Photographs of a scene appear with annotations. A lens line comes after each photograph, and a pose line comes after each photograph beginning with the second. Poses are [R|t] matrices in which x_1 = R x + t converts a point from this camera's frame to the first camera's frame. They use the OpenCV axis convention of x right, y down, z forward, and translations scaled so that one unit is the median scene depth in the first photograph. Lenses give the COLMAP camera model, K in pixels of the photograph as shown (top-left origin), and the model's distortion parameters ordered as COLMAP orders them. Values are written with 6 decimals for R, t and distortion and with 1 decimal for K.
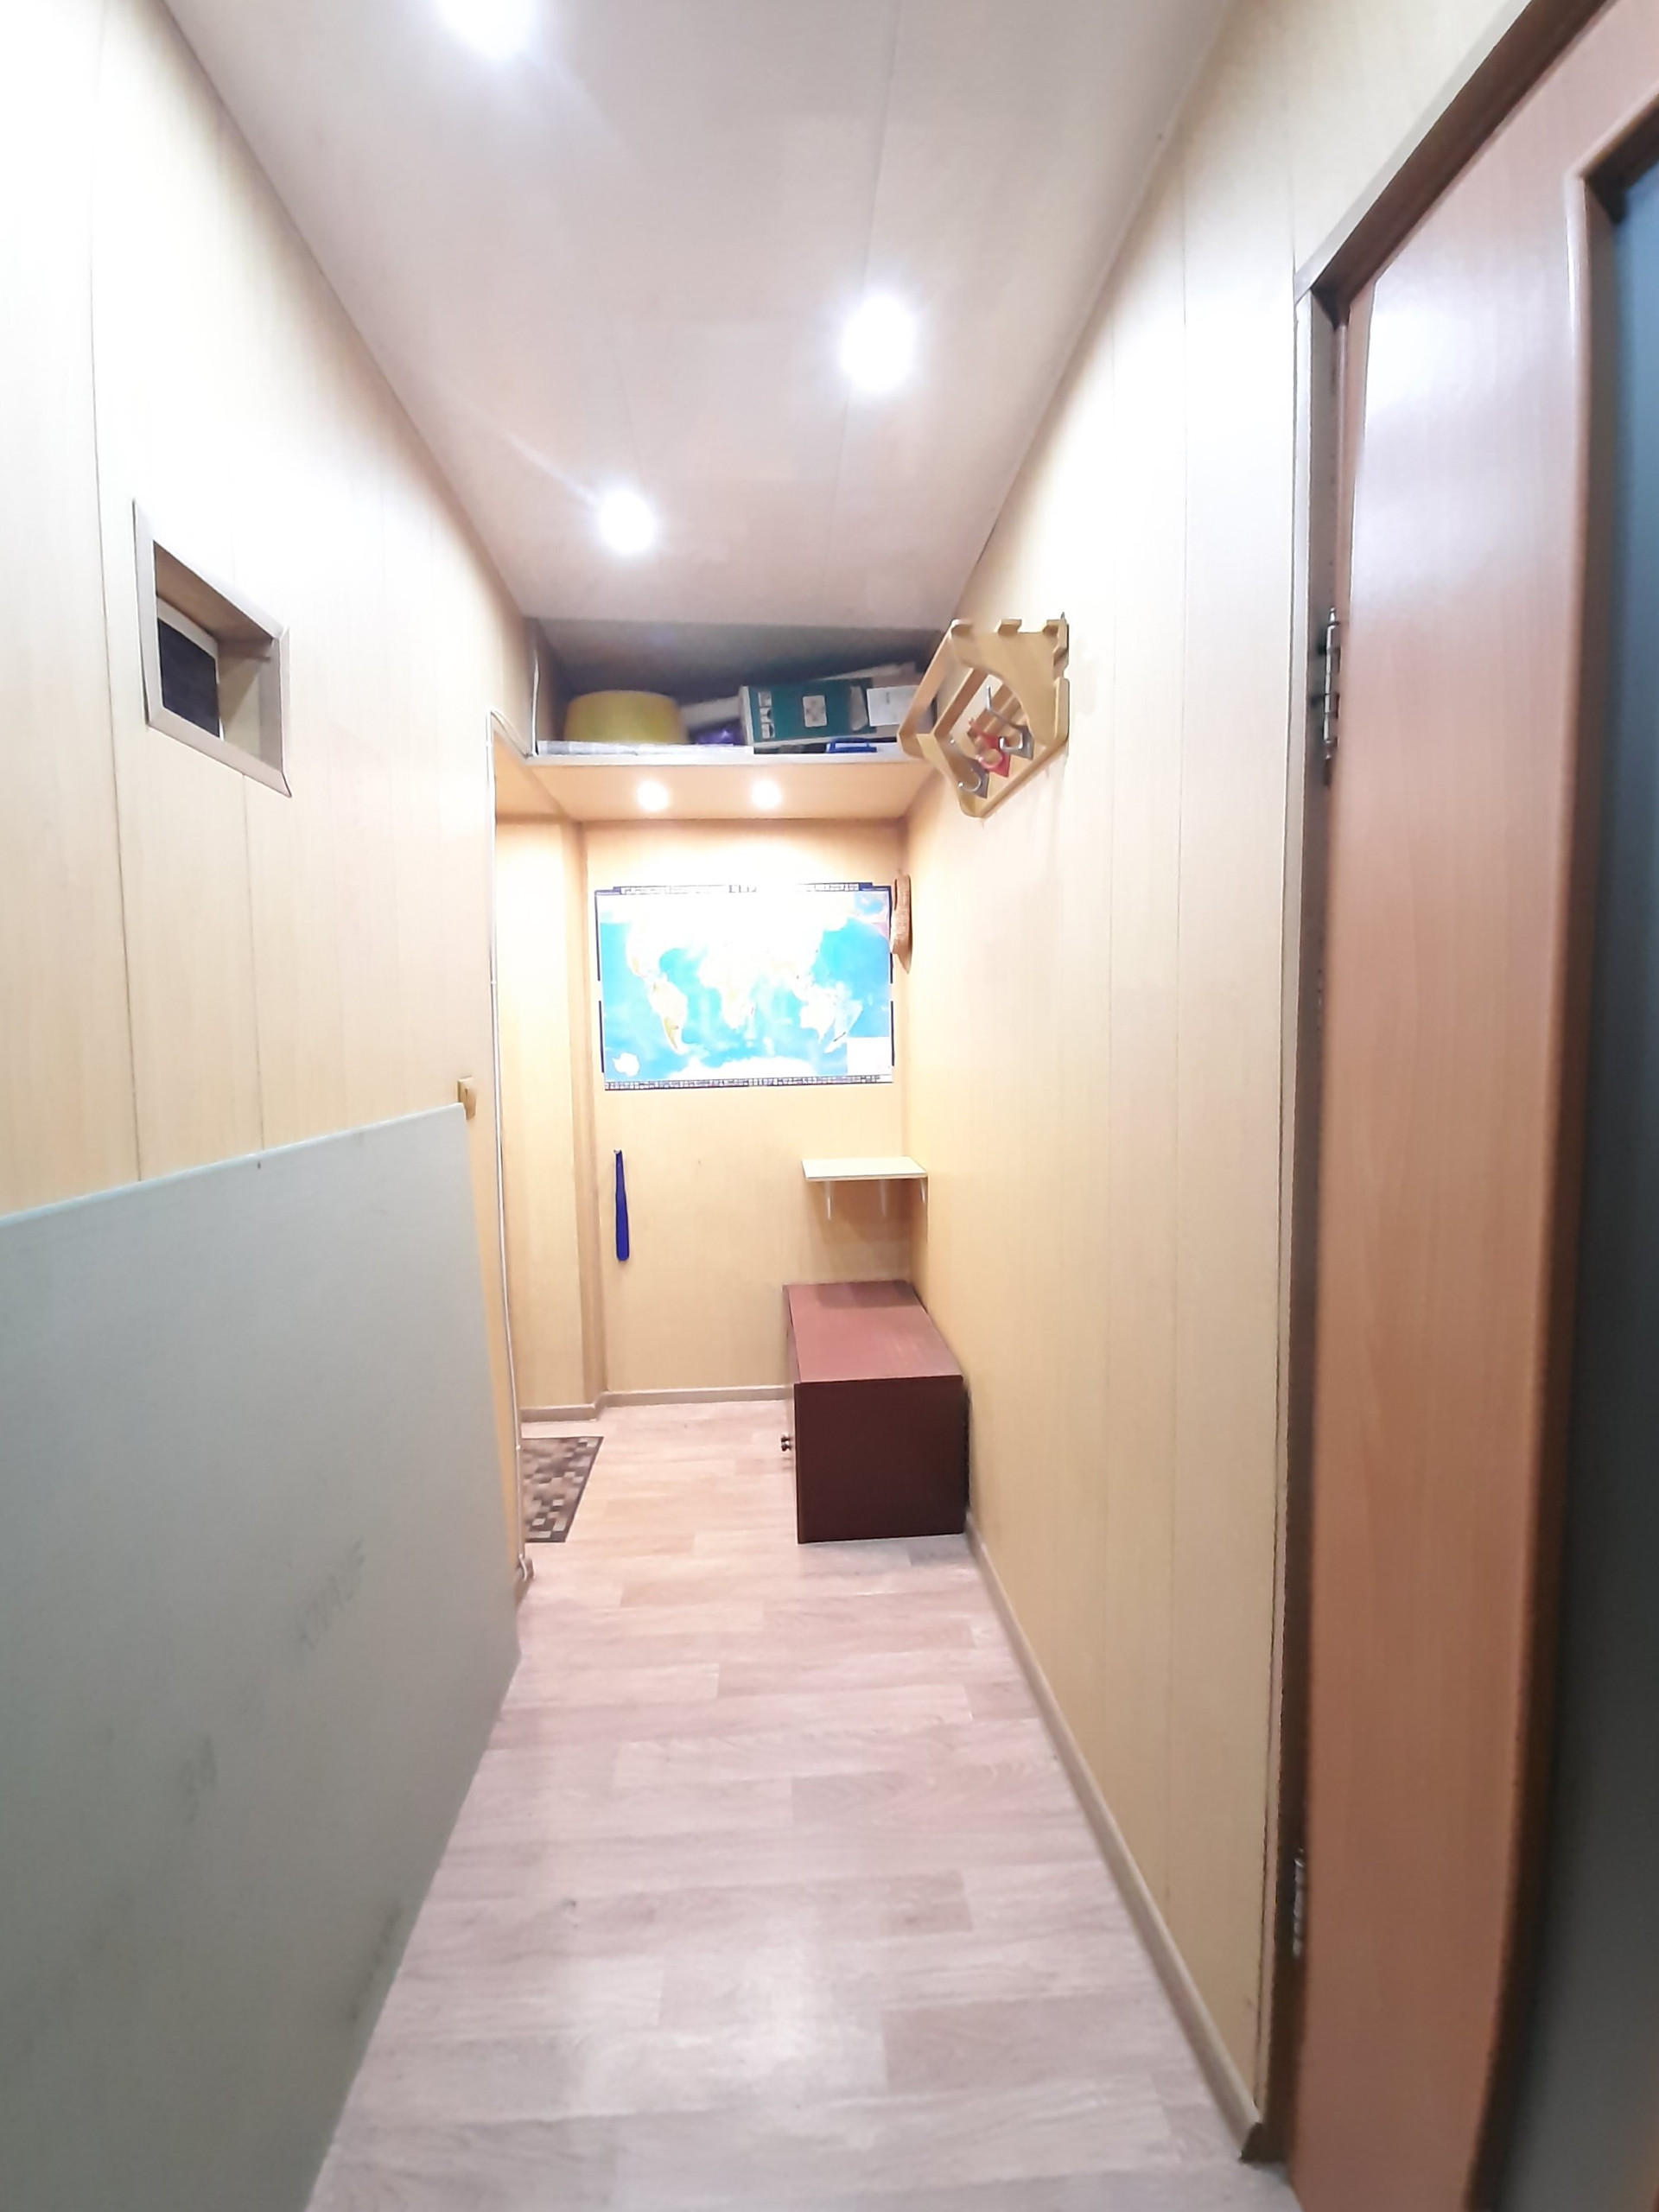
lens RADIAL K [[885.6, 0, 825.7], [0, 885.6, 1089.5], [0, 0, 1]] dist [0.005606, -0.005061]
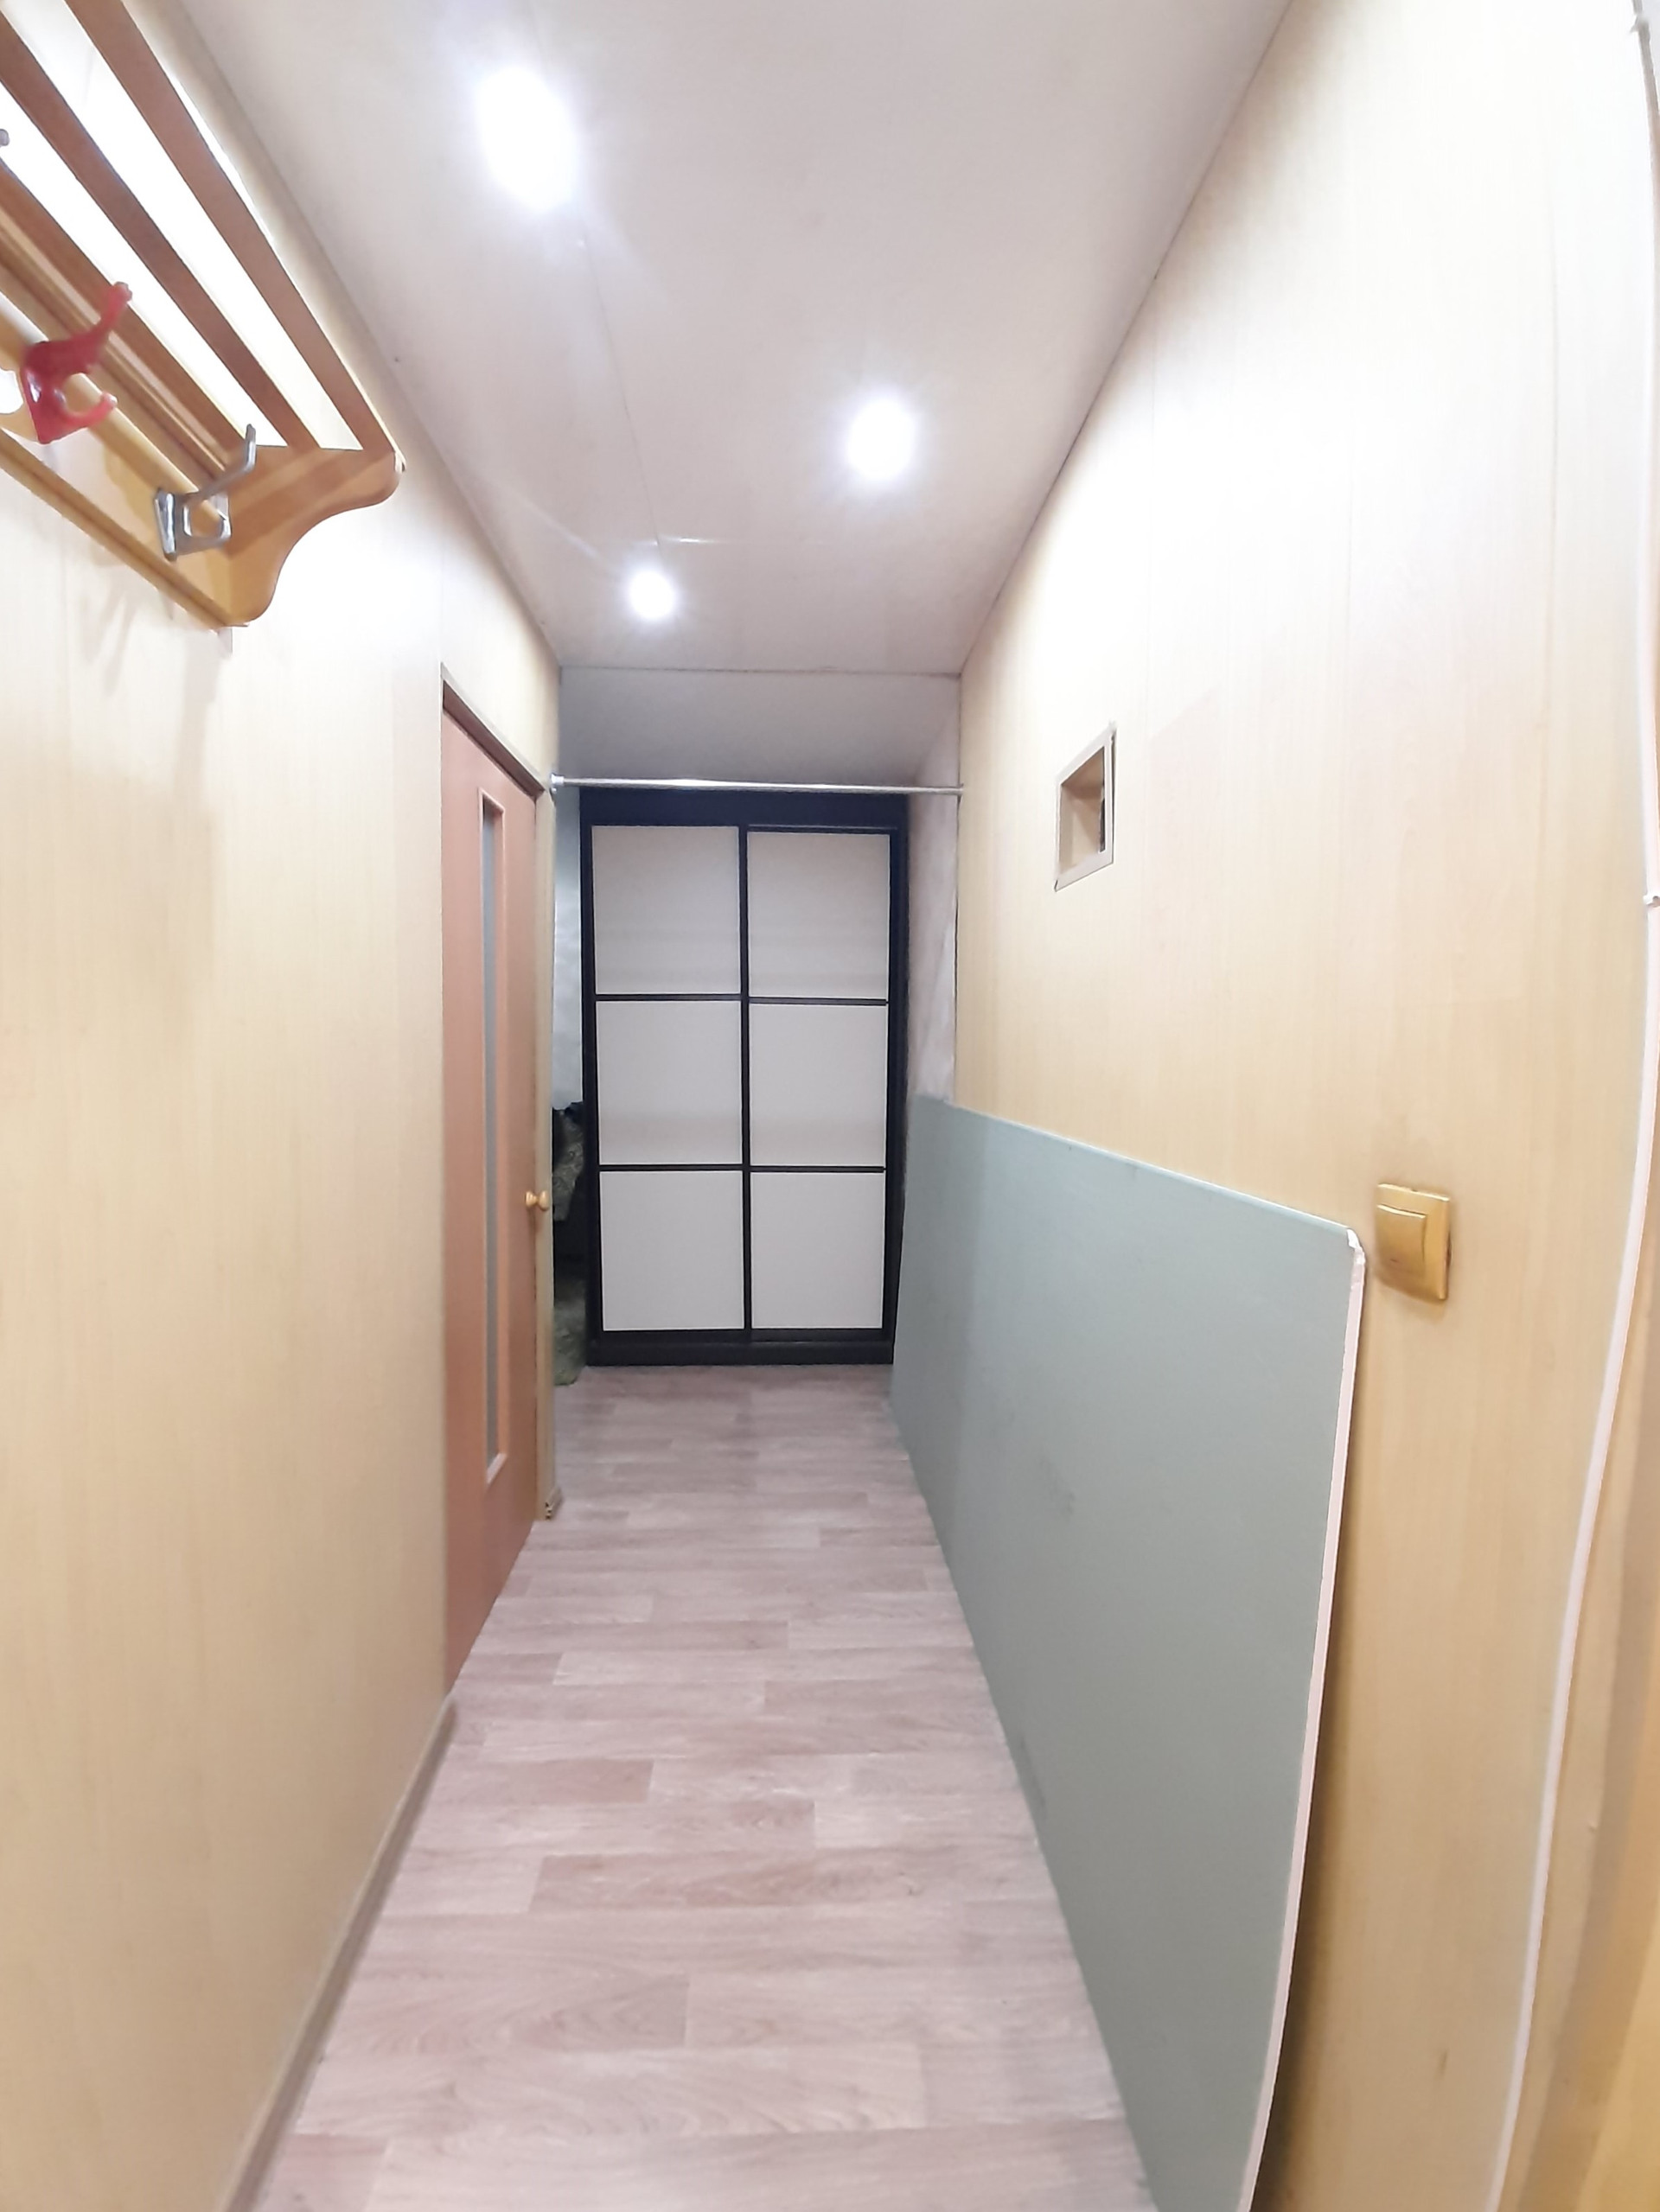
lens RADIAL K [[885.7, 0, 827.1], [0, 885.7, 1116.6], [0, 0, 1]] dist [0.005606, -0.005061]
pose [[-0.999879, -0.000505, 0.015551, -0.188553], [0.002069, 0.986281, 0.165062, -0.146202], [-0.015421, 0.165074, -0.986161, 1.755525]]
